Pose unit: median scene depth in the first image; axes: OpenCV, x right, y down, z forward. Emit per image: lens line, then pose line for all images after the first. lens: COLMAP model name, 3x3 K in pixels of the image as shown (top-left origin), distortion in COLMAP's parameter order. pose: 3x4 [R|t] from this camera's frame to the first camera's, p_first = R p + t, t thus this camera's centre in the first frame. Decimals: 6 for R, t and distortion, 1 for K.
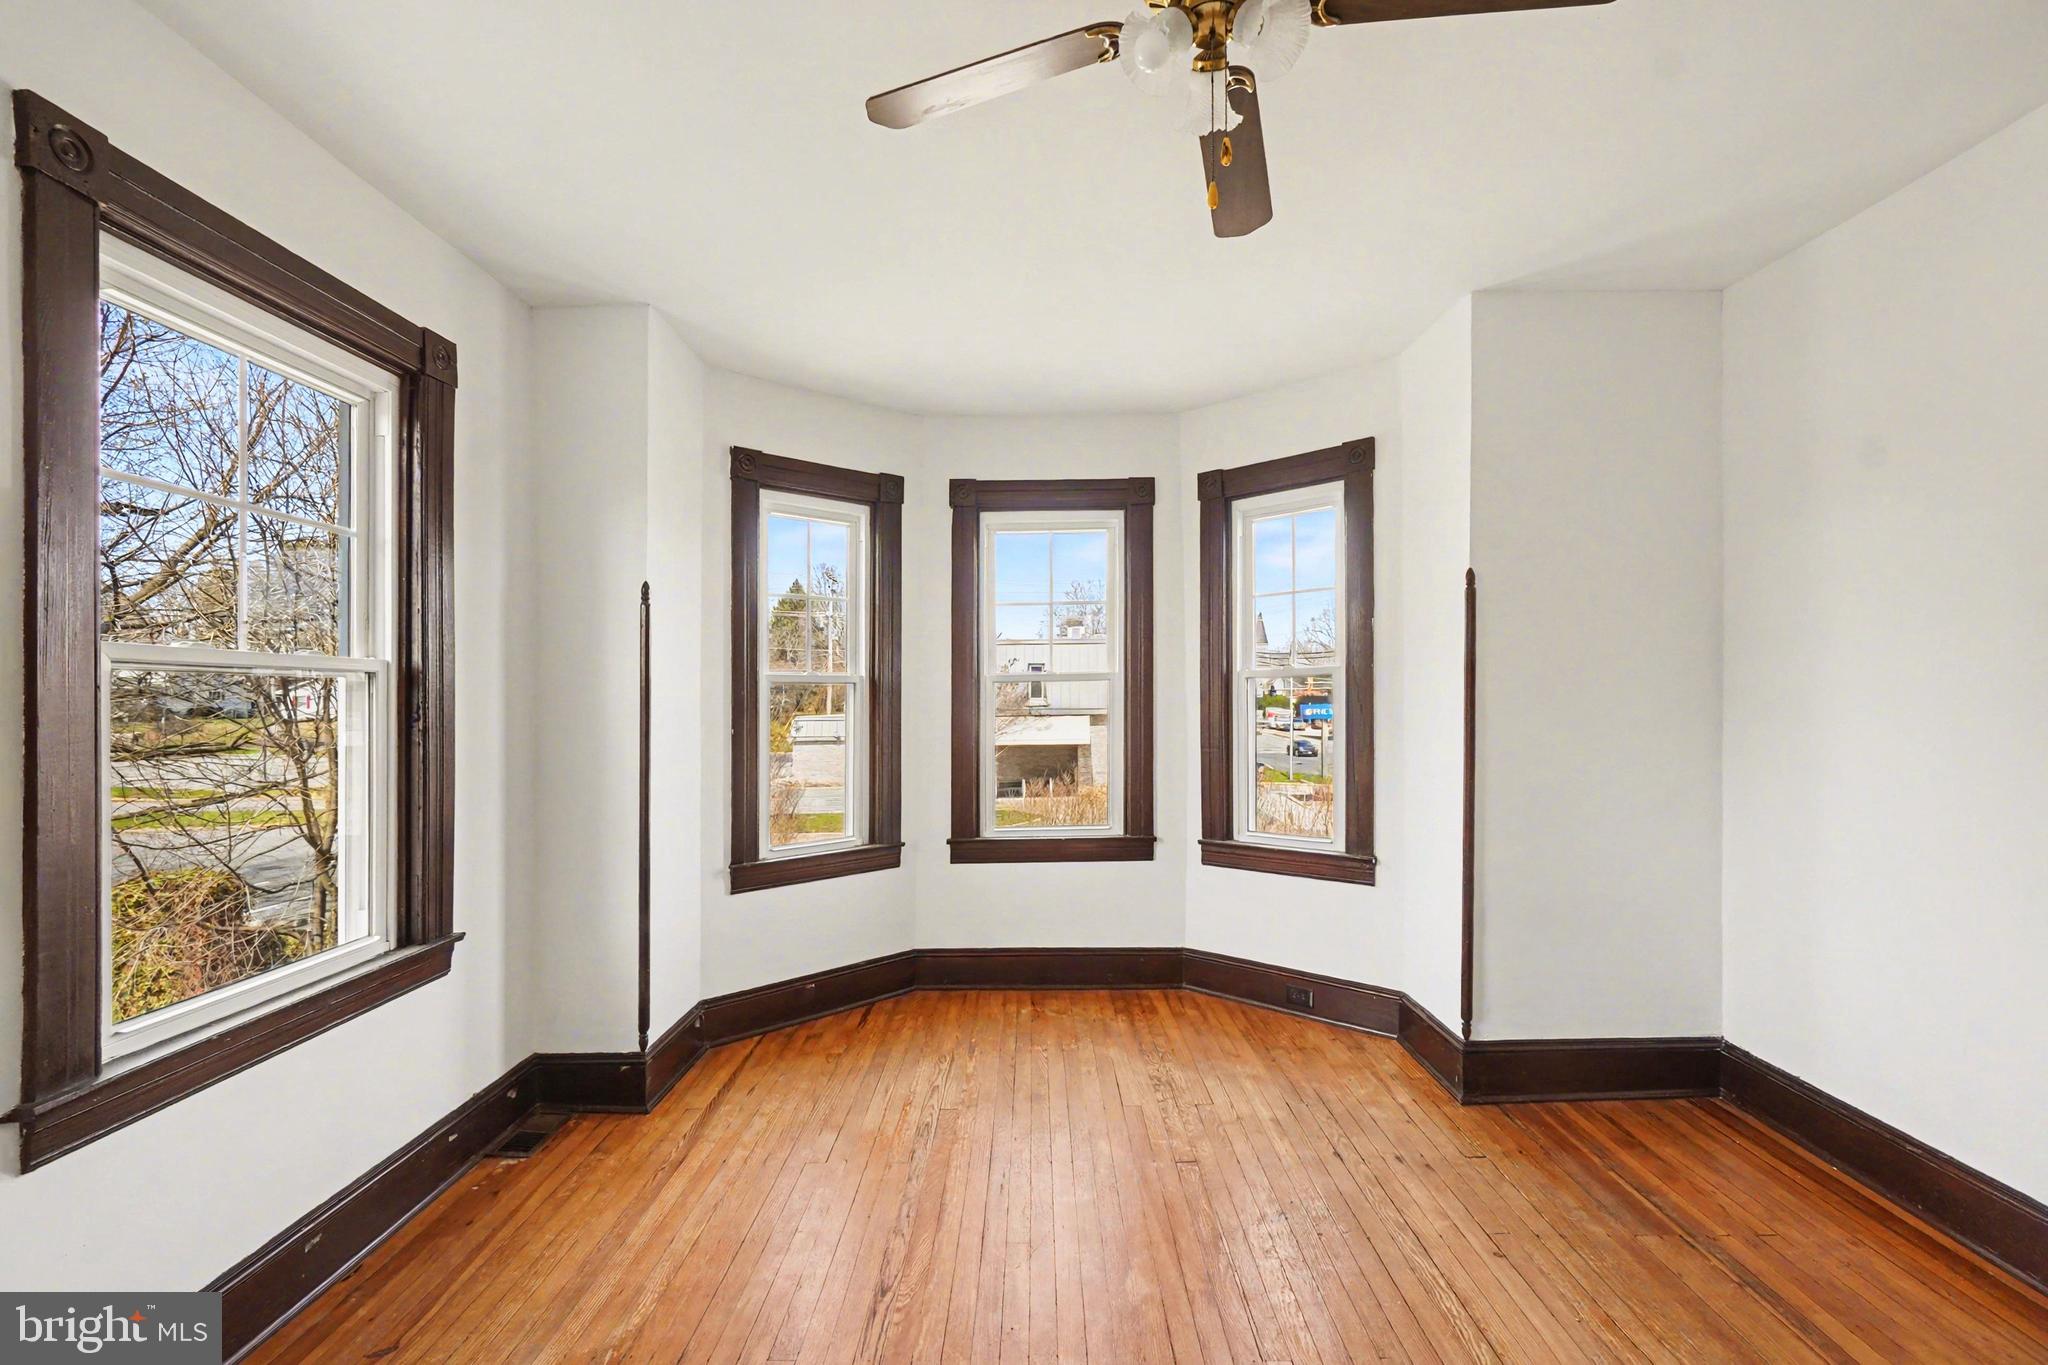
lens RADIAL K [[888.4, 0, 1031.8], [0, 888.4, 682.7], [0, 0, 1]] dist [-0.010820, 0.001345]
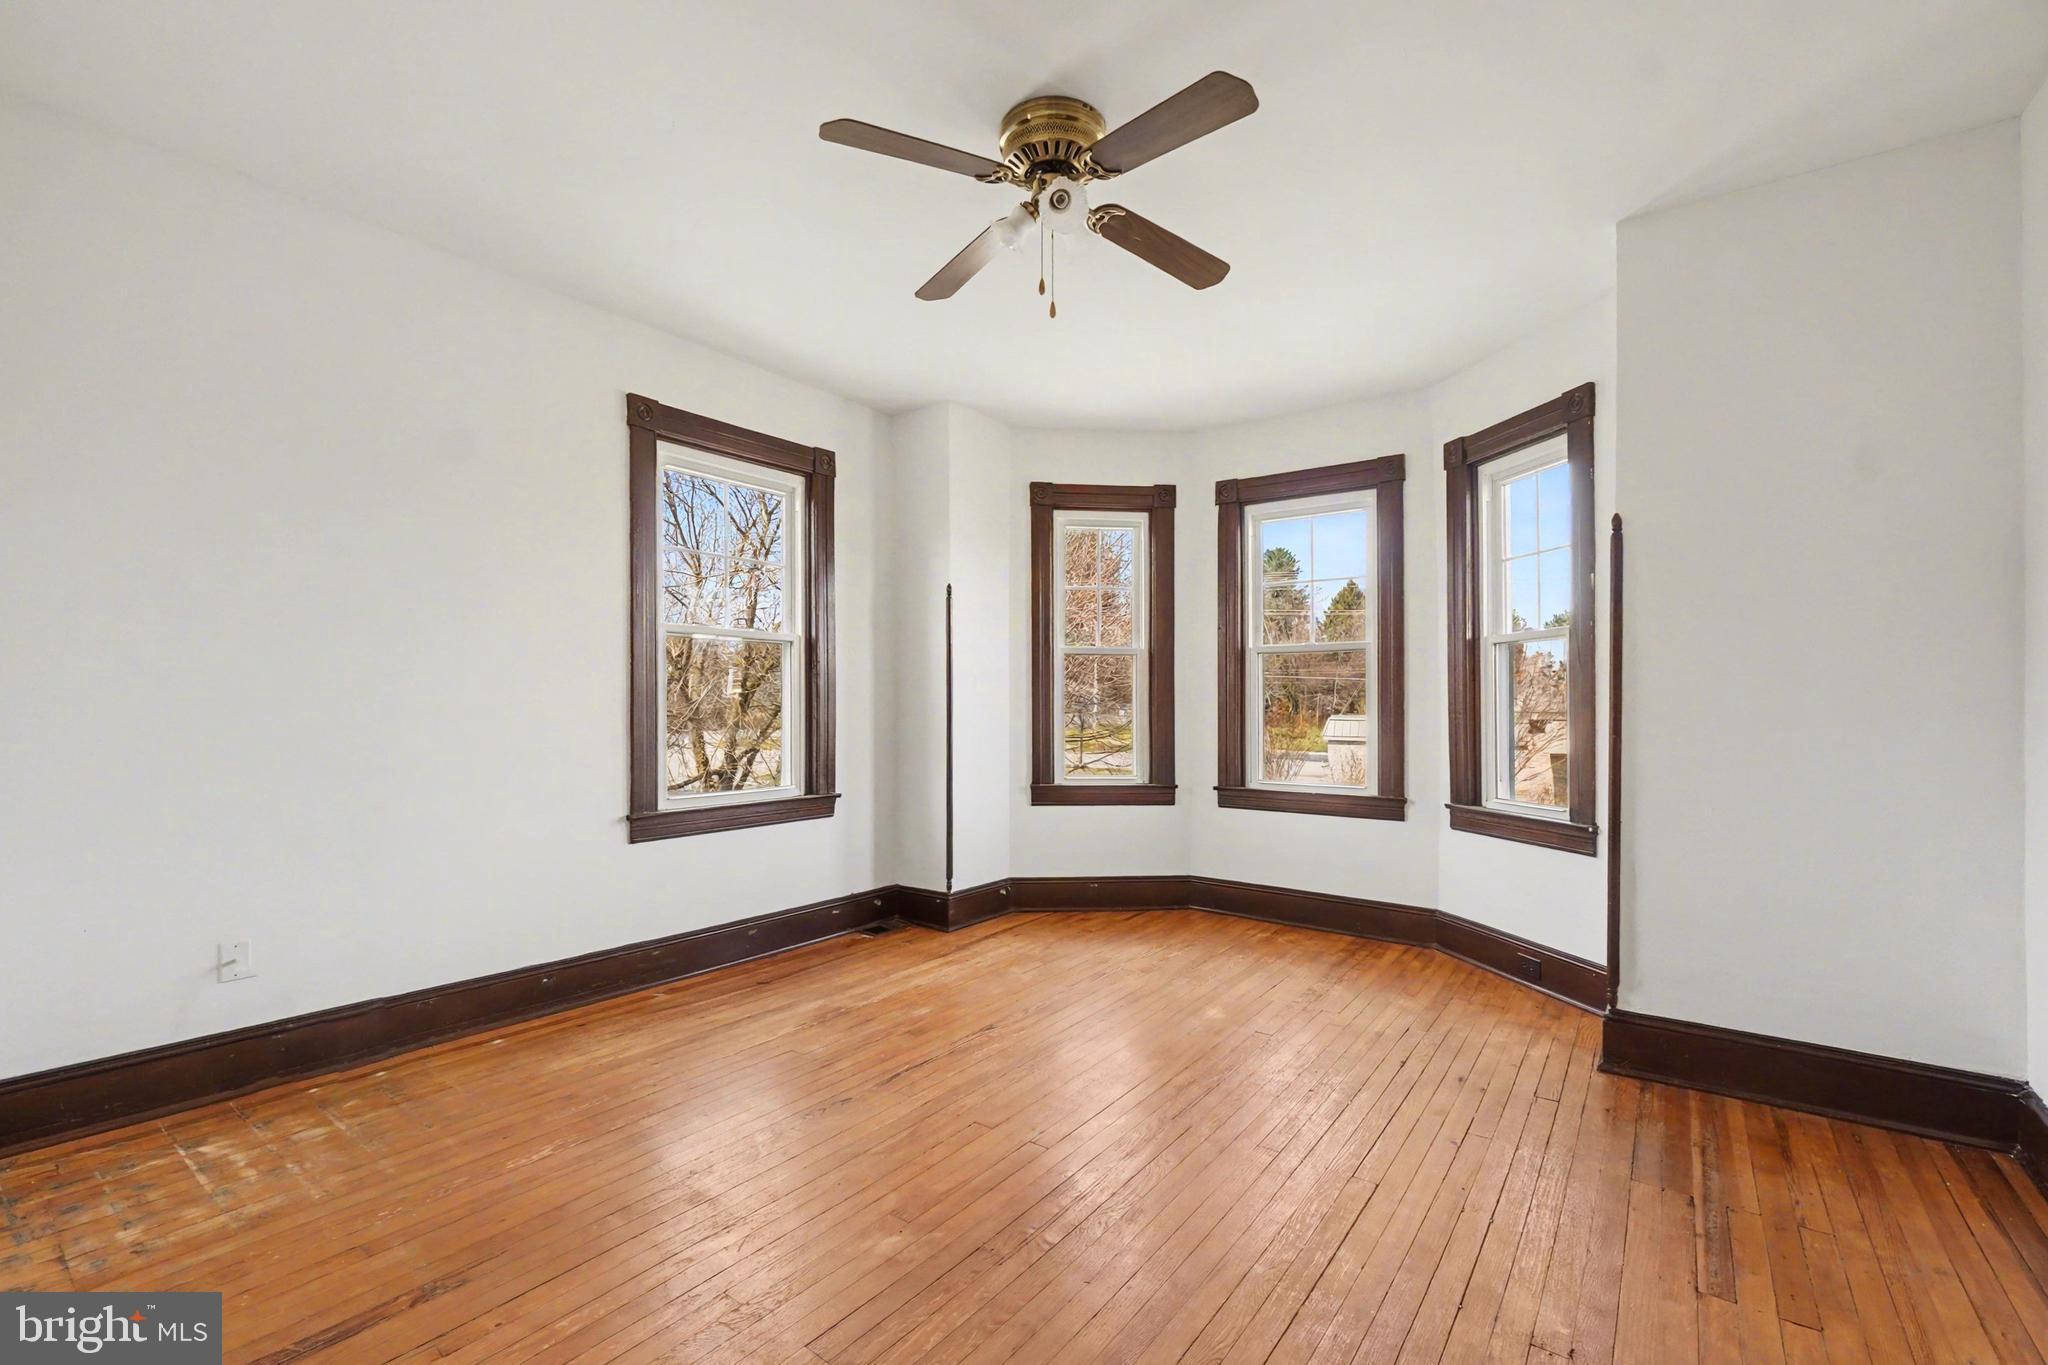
lens RADIAL K [[888.4, 0, 1010.0], [0, 888.4, 687.4], [0, 0, 1]] dist [-0.010820, 0.001345]
pose [[0.801310, 0.005238, -0.598226, 0.476522], [-0.004093, 0.999986, 0.003273, 0.050955], [0.598235, -0.000174, 0.801321, -0.136169]]
